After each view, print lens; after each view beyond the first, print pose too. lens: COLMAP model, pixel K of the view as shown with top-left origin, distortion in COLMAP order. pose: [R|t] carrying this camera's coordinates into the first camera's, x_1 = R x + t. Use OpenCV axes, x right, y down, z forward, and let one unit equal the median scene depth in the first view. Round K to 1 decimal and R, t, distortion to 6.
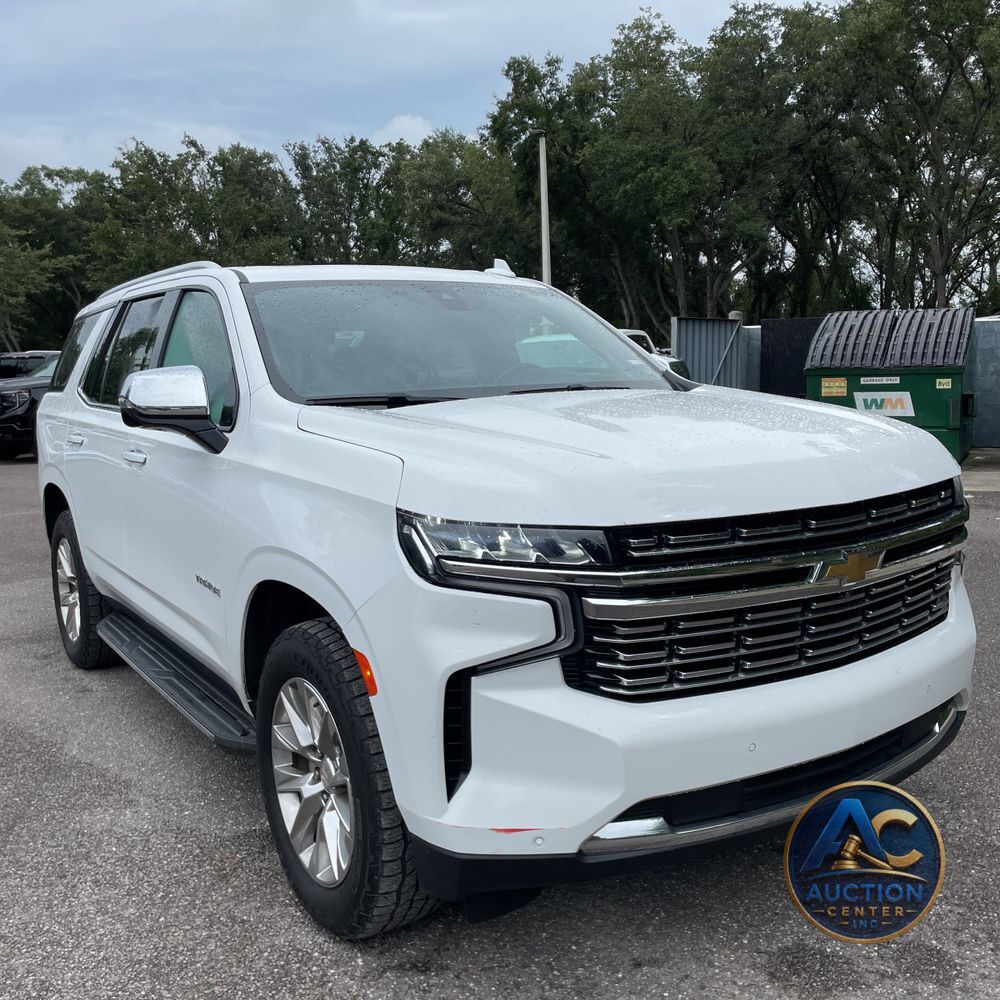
lens RADIAL K [[1012.2, 0, 515.1], [0, 1012.2, 495.2], [0, 0, 1]] dist [0.025972, 0.000000]
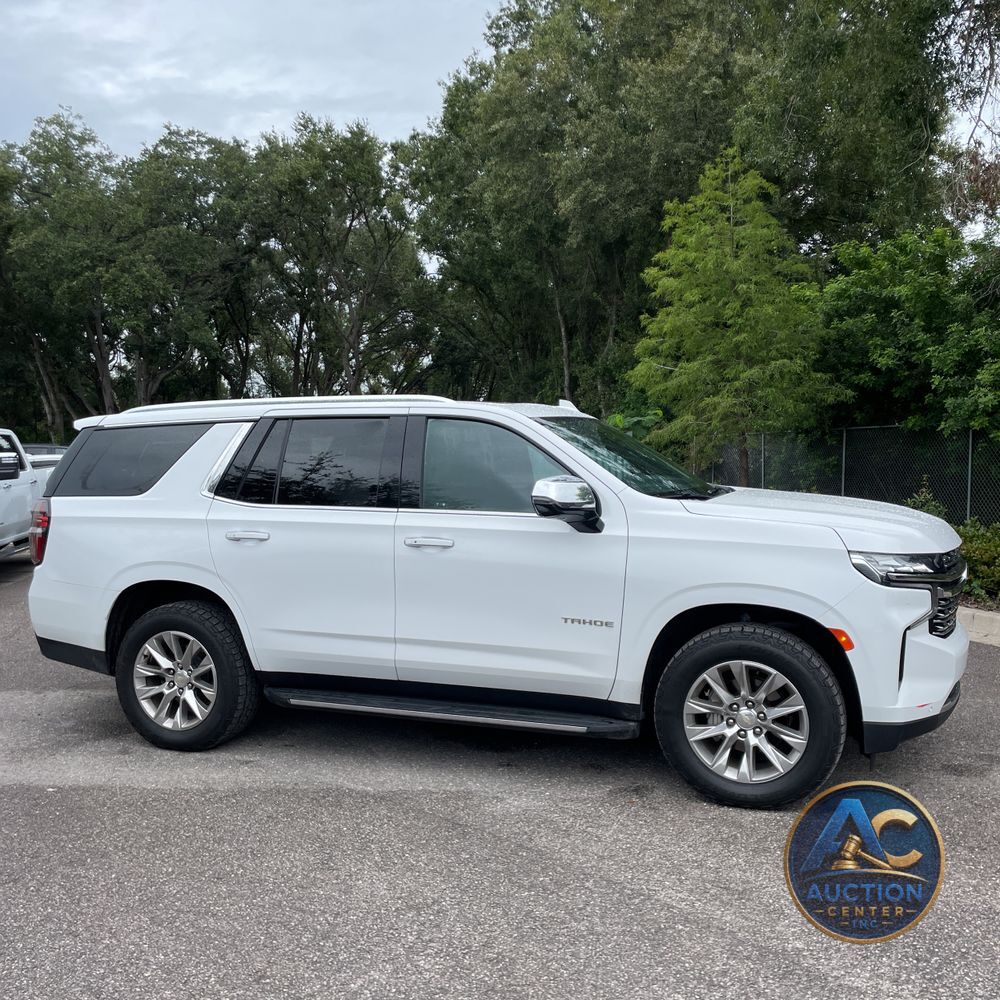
lens RADIAL K [[1012.2, 0, 529.2], [0, 1012.2, 482.3], [0, 0, 1]] dist [0.025972, 0.000000]
pose [[0.801357, 0.003565, 0.598176, -0.103133], [0.063505, 0.993824, -0.090998, 0.001149], [-0.594807, 0.110909, 0.796181, -0.012064]]
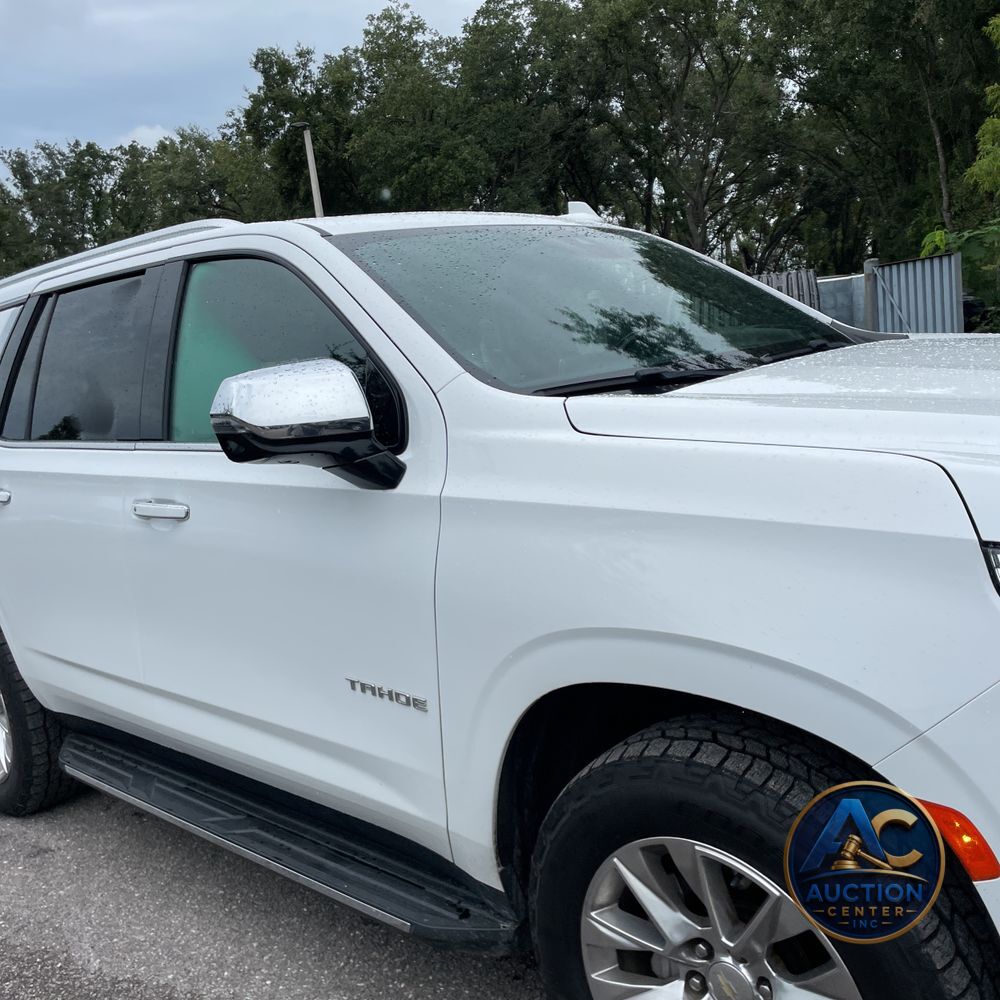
lens RADIAL K [[1012.2, 0, 517.2], [0, 1012.2, 478.7], [0, 0, 1]] dist [0.025972, 0.000000]
pose [[0.967925, -0.109006, 0.226360, -0.029026], [0.112231, 0.993681, -0.001386, -0.003033], [-0.224778, 0.026746, 0.974043, 0.029198]]
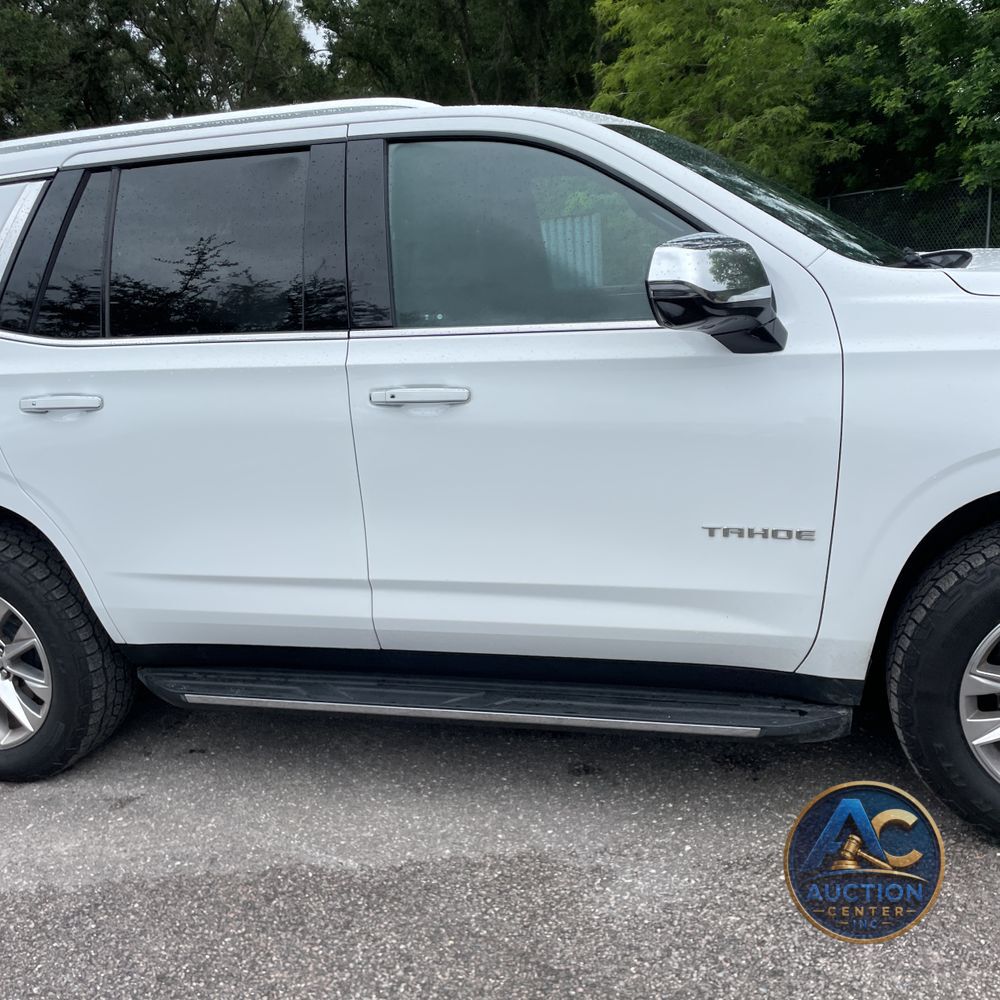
lens RADIAL K [[1012.2, 0, 509.2], [0, 1012.2, 499.6], [0, 0, 1]] dist [0.025972, 0.000000]
pose [[0.758182, -0.180100, 0.626677, -0.073922], [0.137009, 0.983644, 0.116930, -0.003913], [-0.637486, -0.002794, 0.770457, 0.044932]]
